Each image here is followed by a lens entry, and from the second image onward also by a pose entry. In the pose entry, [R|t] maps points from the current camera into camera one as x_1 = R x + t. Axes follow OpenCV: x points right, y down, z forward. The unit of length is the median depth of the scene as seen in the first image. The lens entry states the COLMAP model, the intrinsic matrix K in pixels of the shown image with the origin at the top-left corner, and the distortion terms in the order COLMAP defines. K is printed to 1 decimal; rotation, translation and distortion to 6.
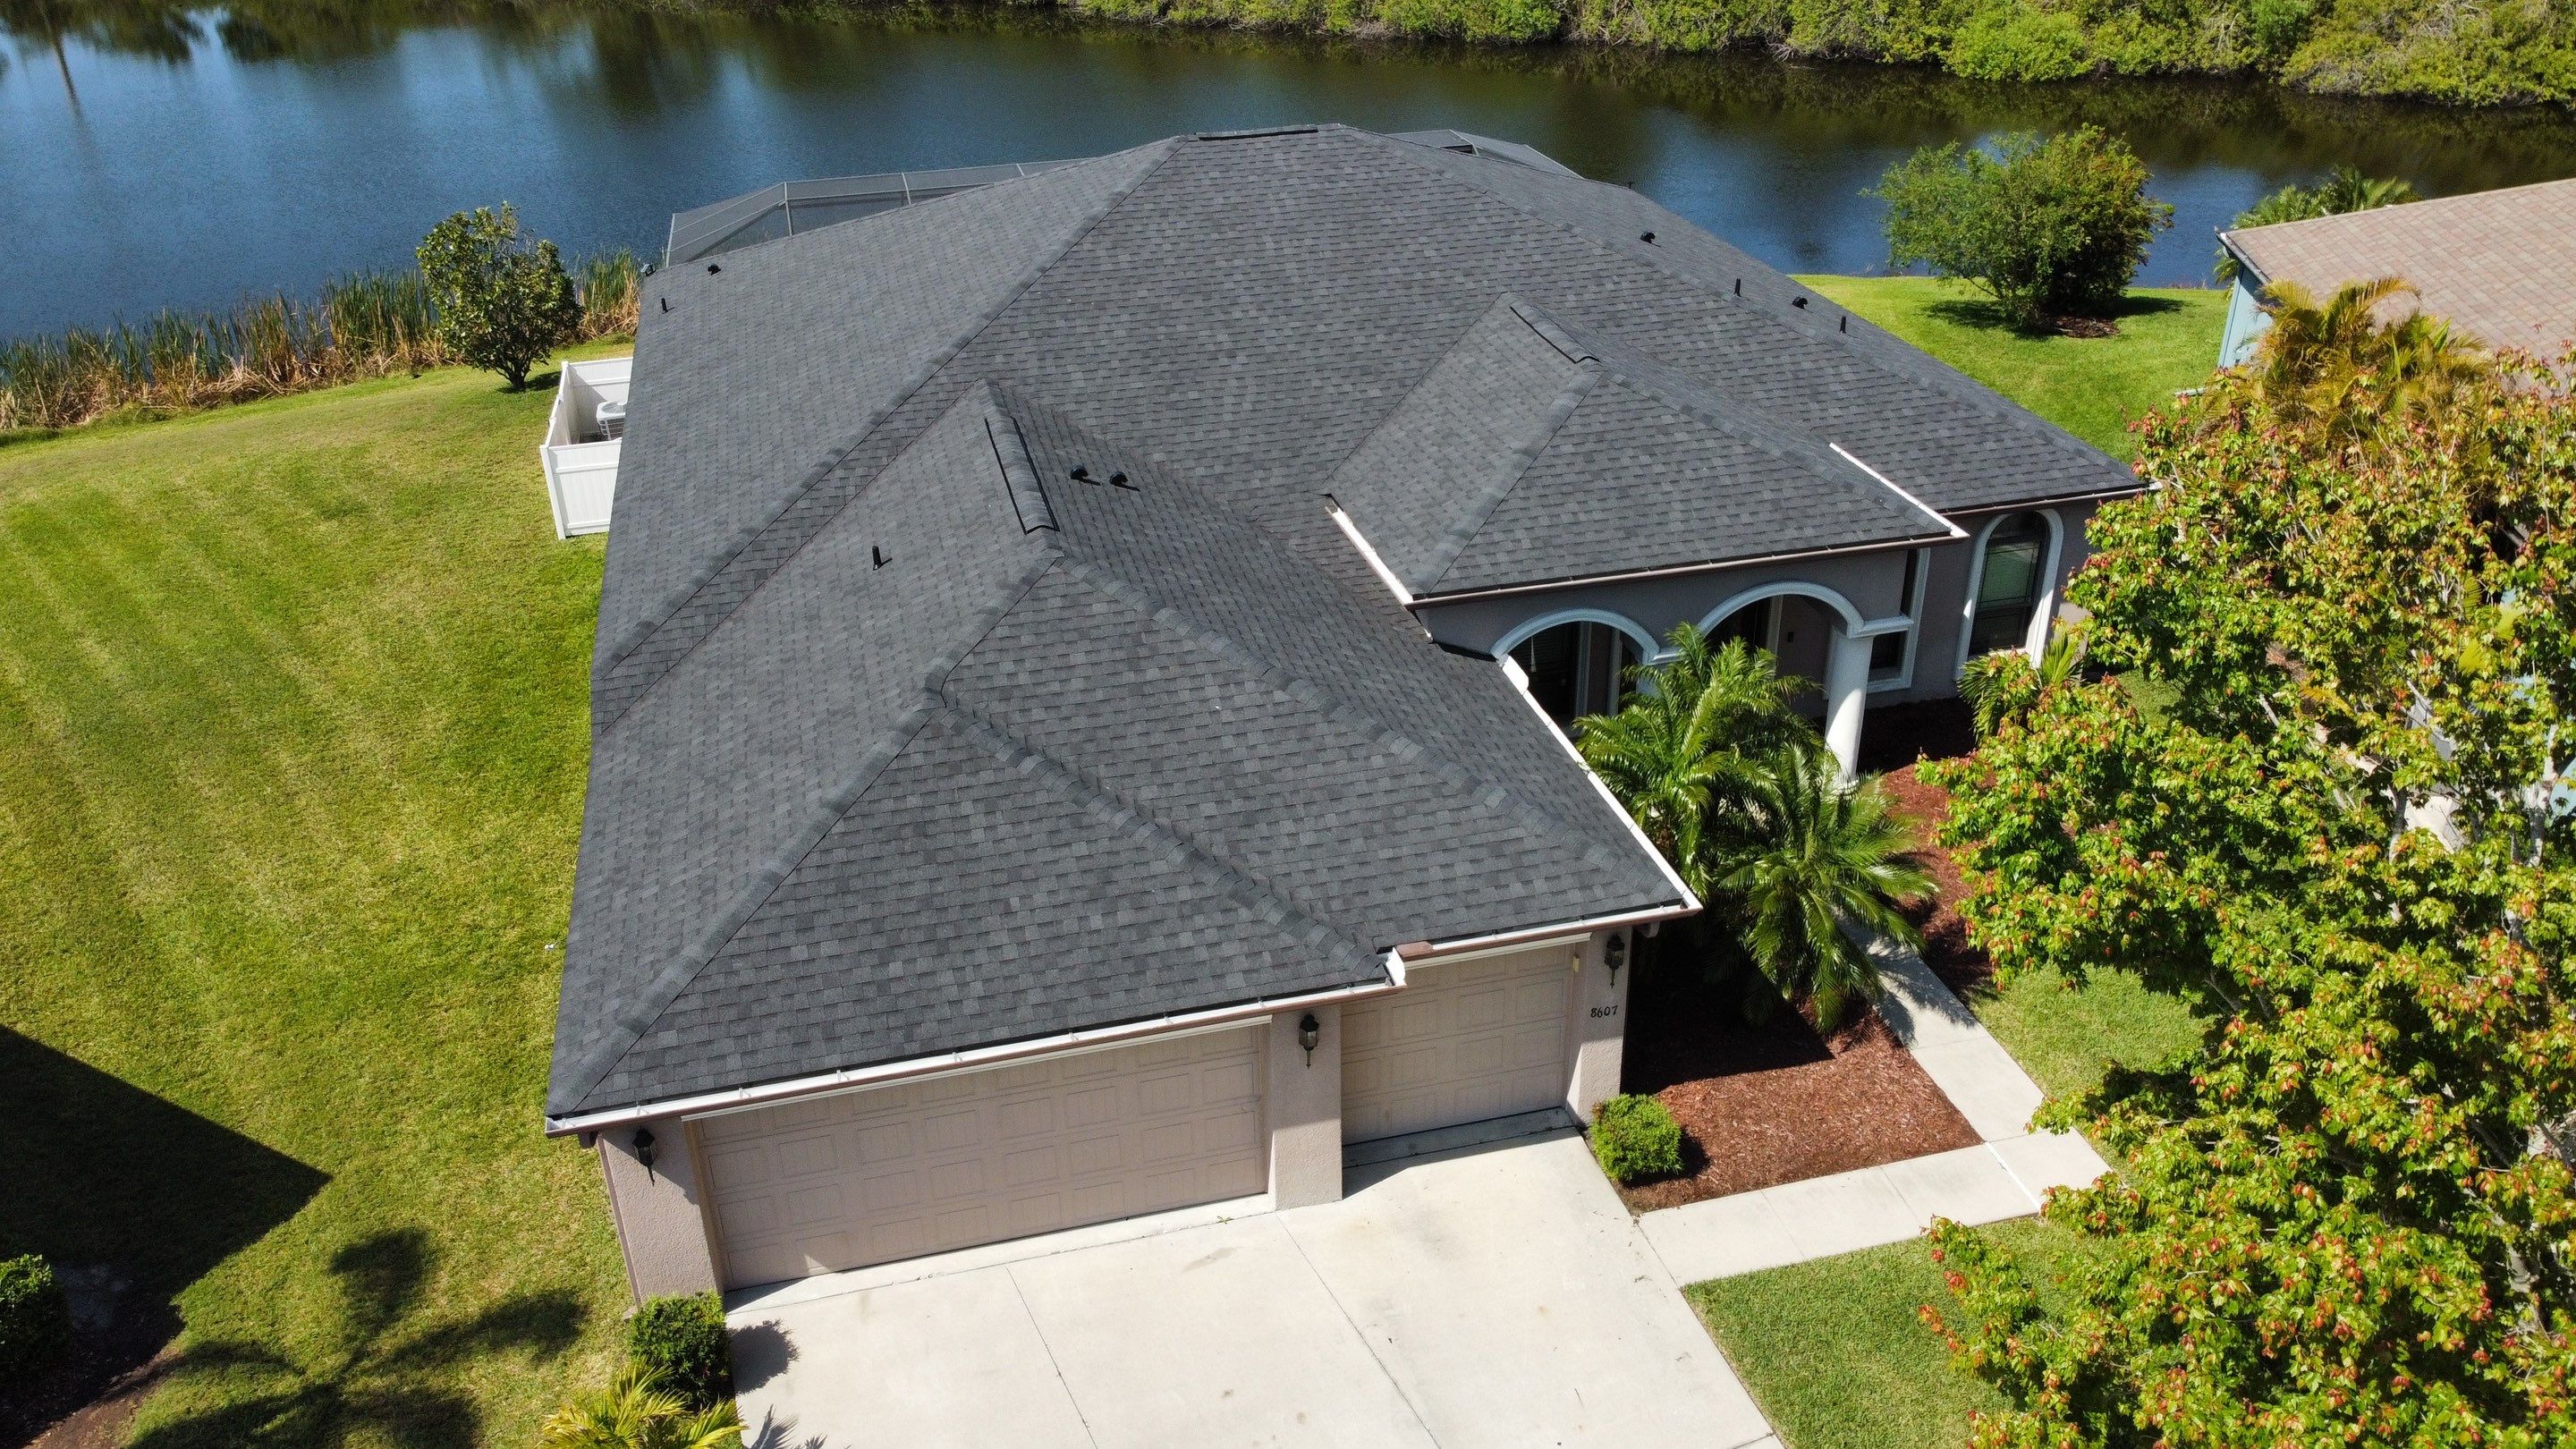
lens RADIAL K [[1957.3, 0, 1261.3], [0, 1957.3, 683.9], [0, 0, 1]] dist [0.011725, -0.017160]
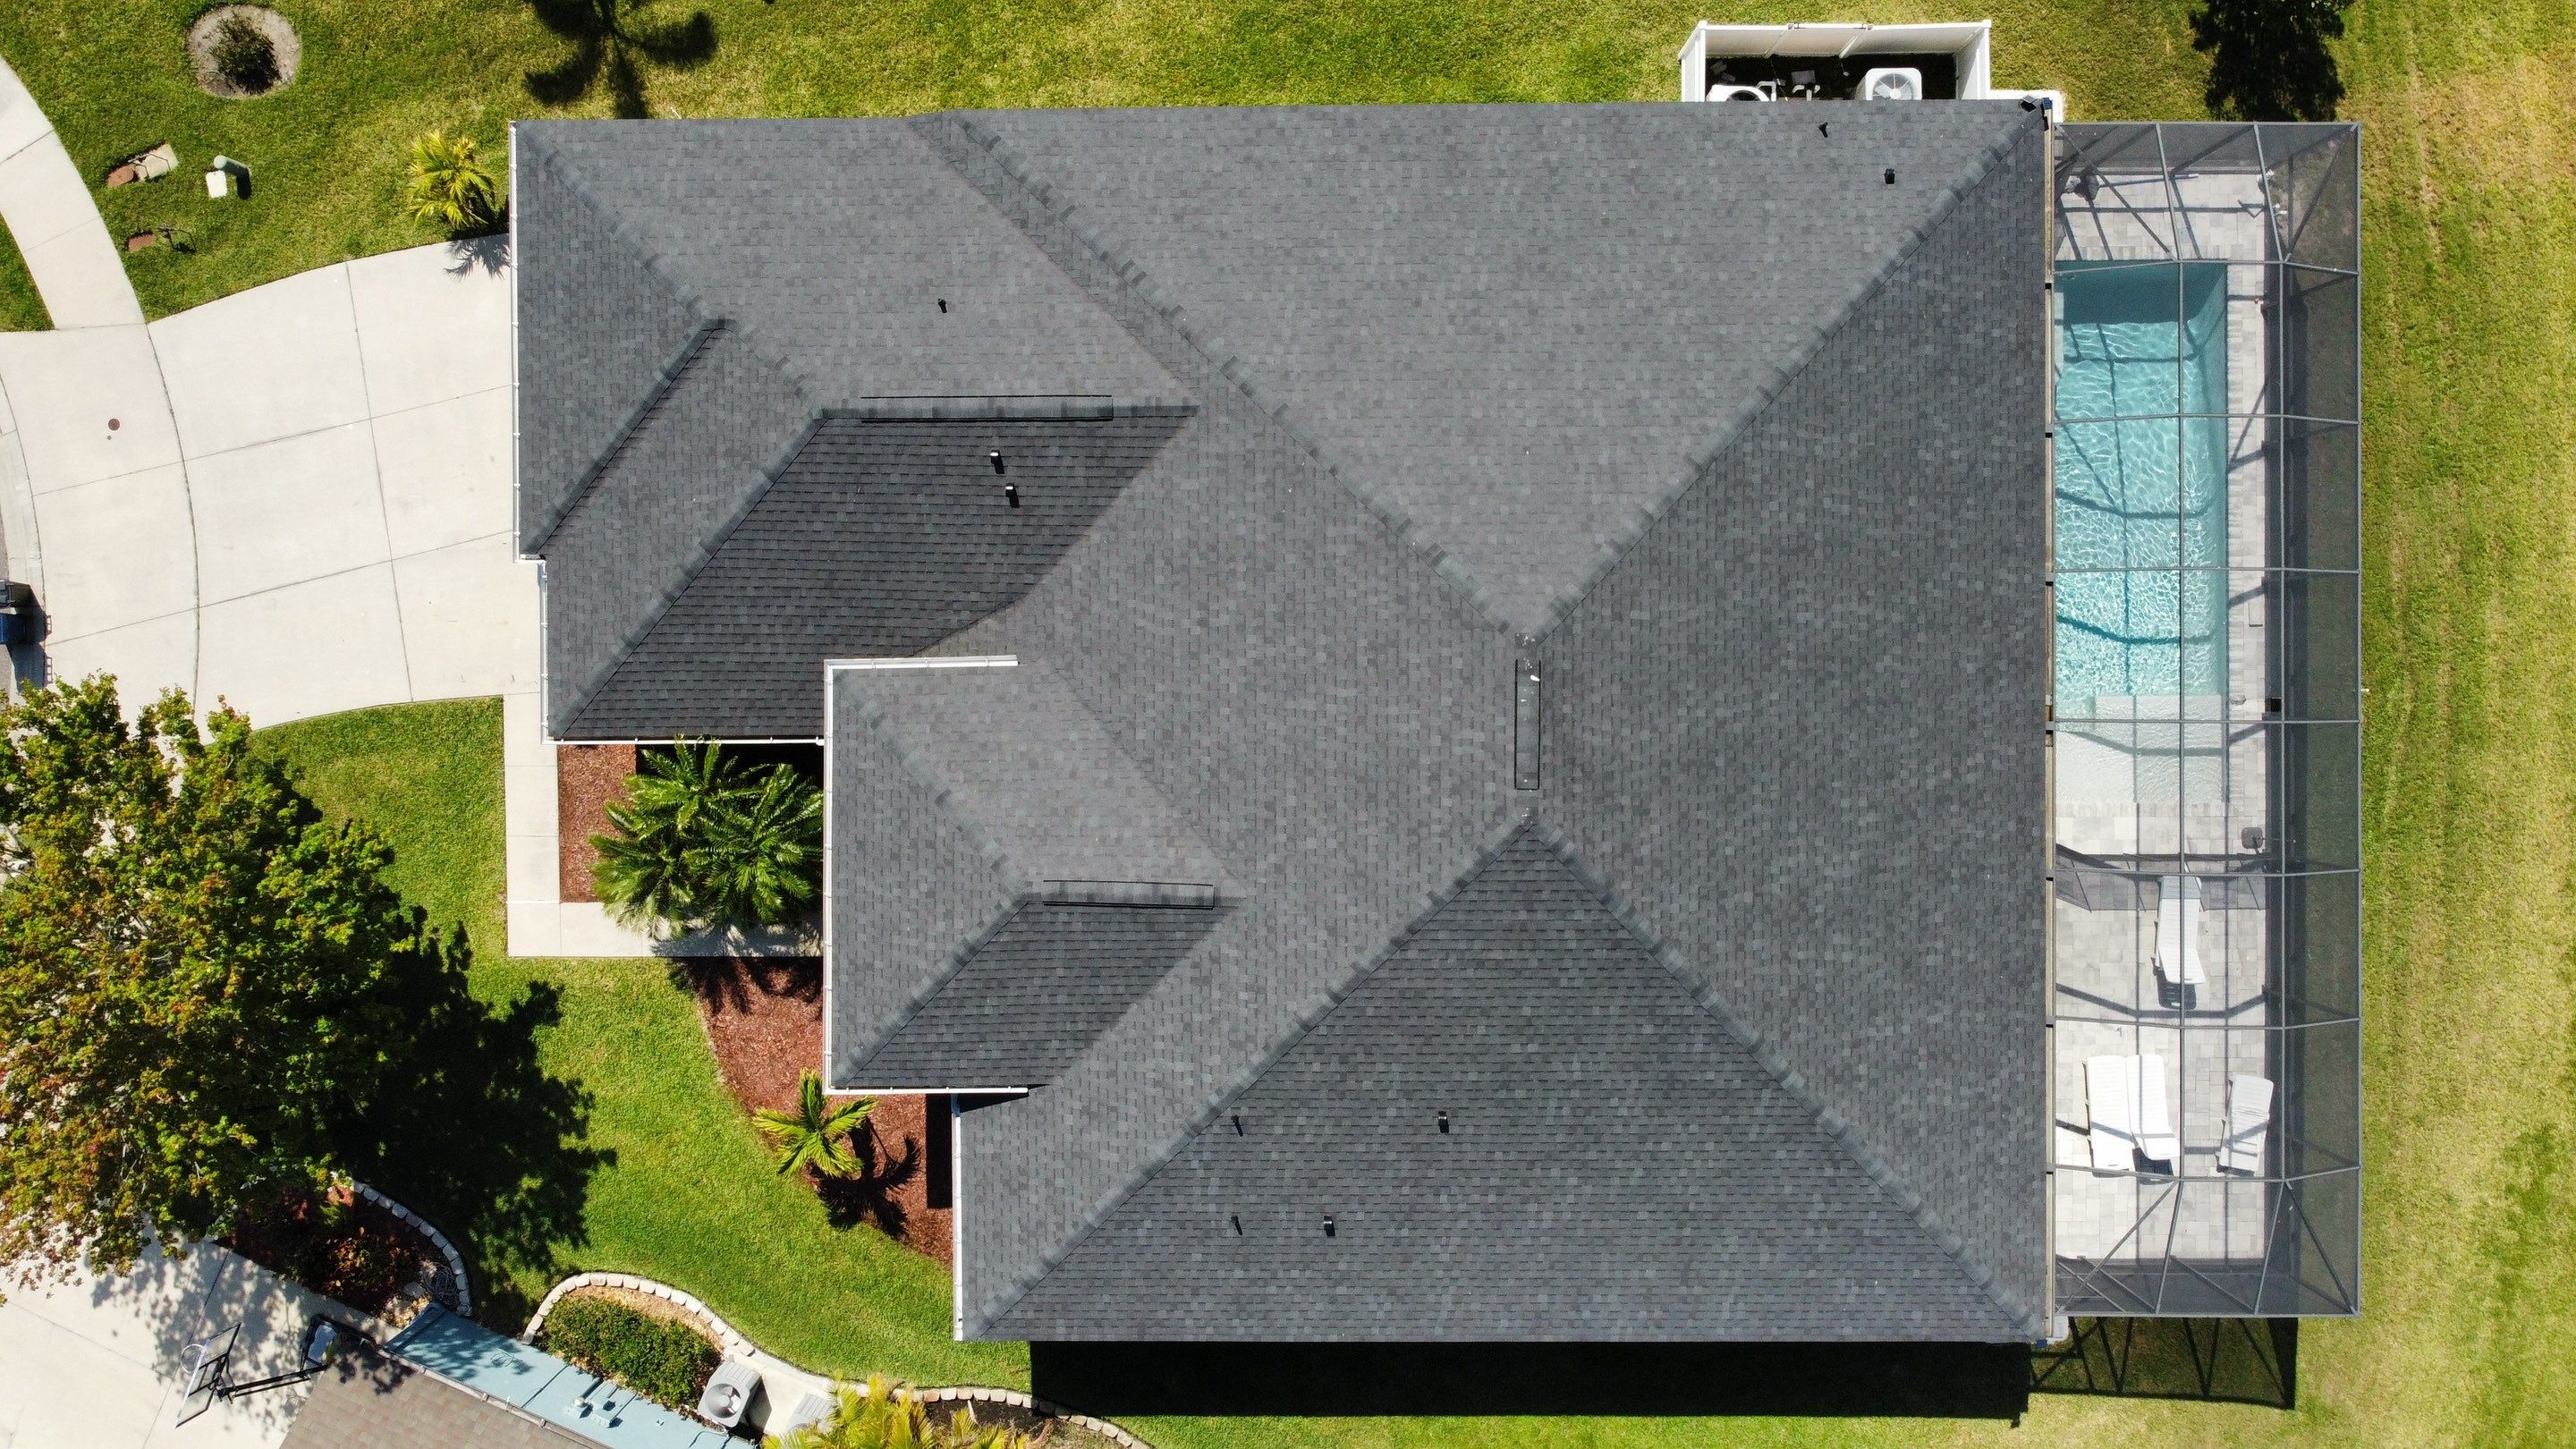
lens RADIAL K [[1942.4, 0, 1252.4], [0, 1942.4, 698.3], [0, 0, 1]] dist [0.018503, -0.027076]
pose [[-0.231879, 0.972085, 0.035802, -0.026431], [-0.428601, -0.135139, 0.893330, -1.615673], [0.873231, 0.191800, 0.447973, 0.714056]]
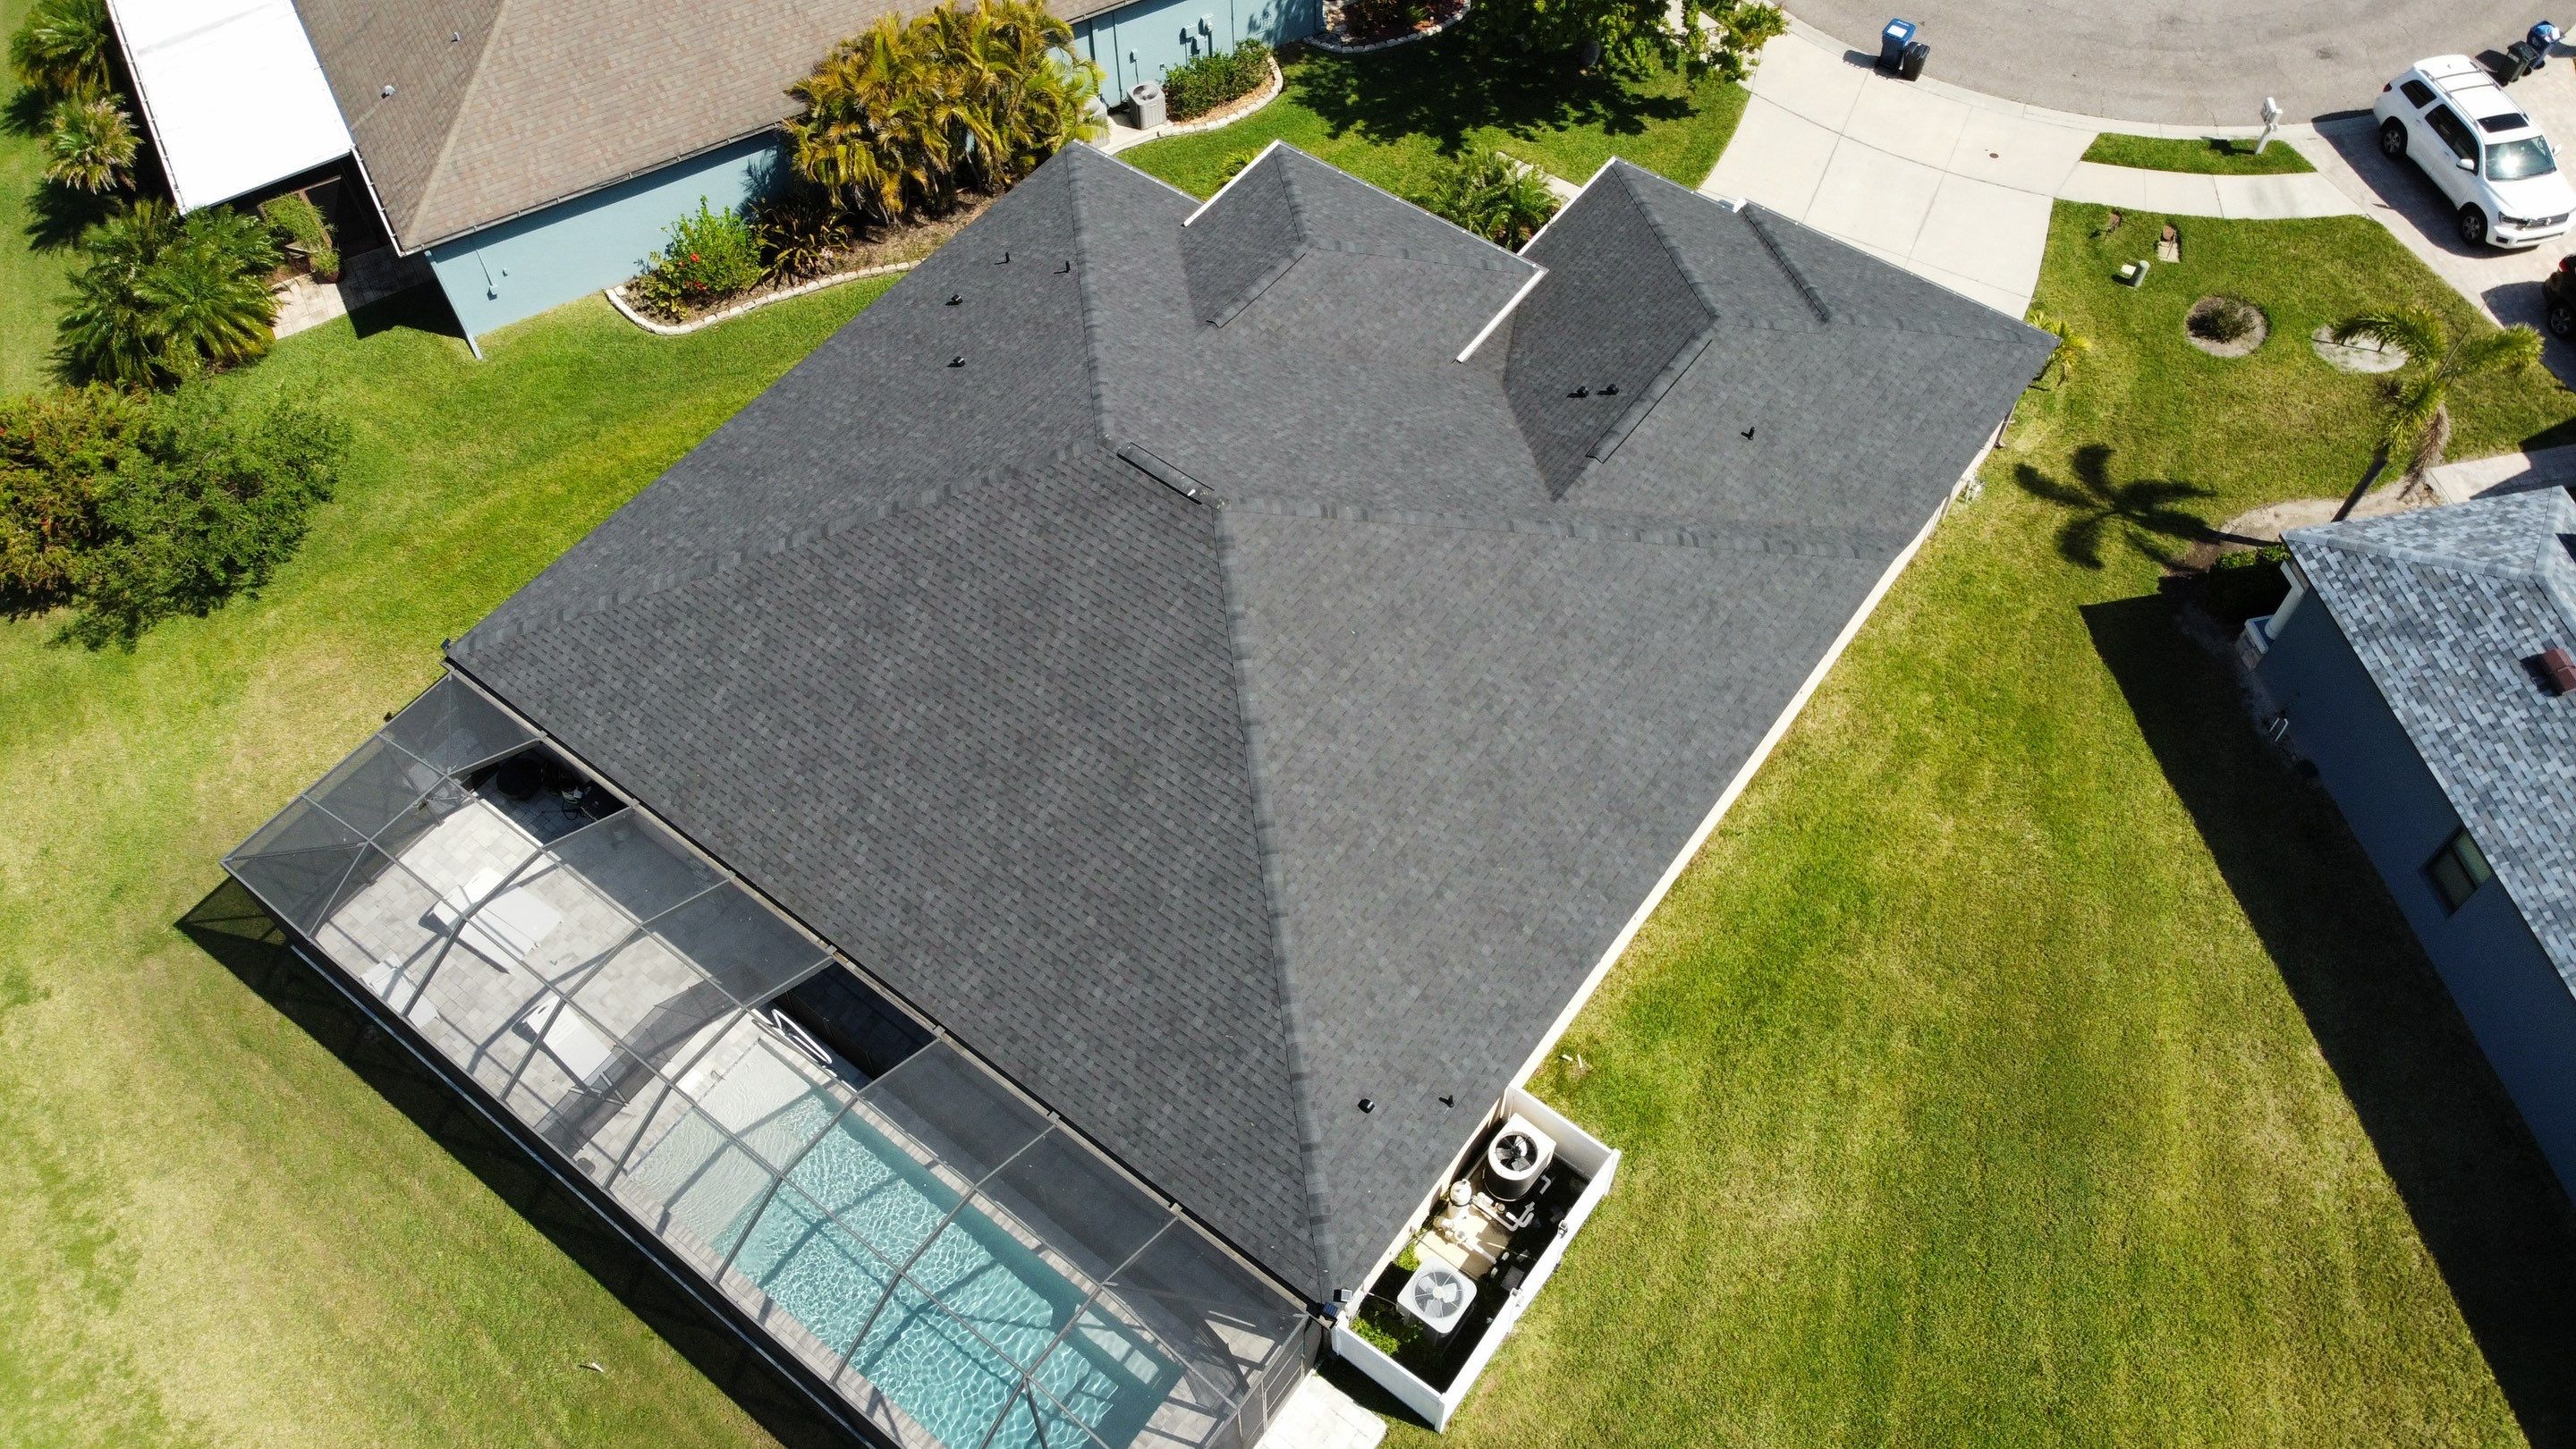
lens RADIAL K [[1957.3, 0, 1255.0], [0, 1957.3, 693.2], [0, 0, 1]] dist [0.011725, -0.017160]
pose [[-0.626442, -0.611502, 0.483359, -0.977929], [0.393662, 0.287016, 0.873299, -1.811930], [-0.672756, 0.737351, 0.060926, 1.518444]]
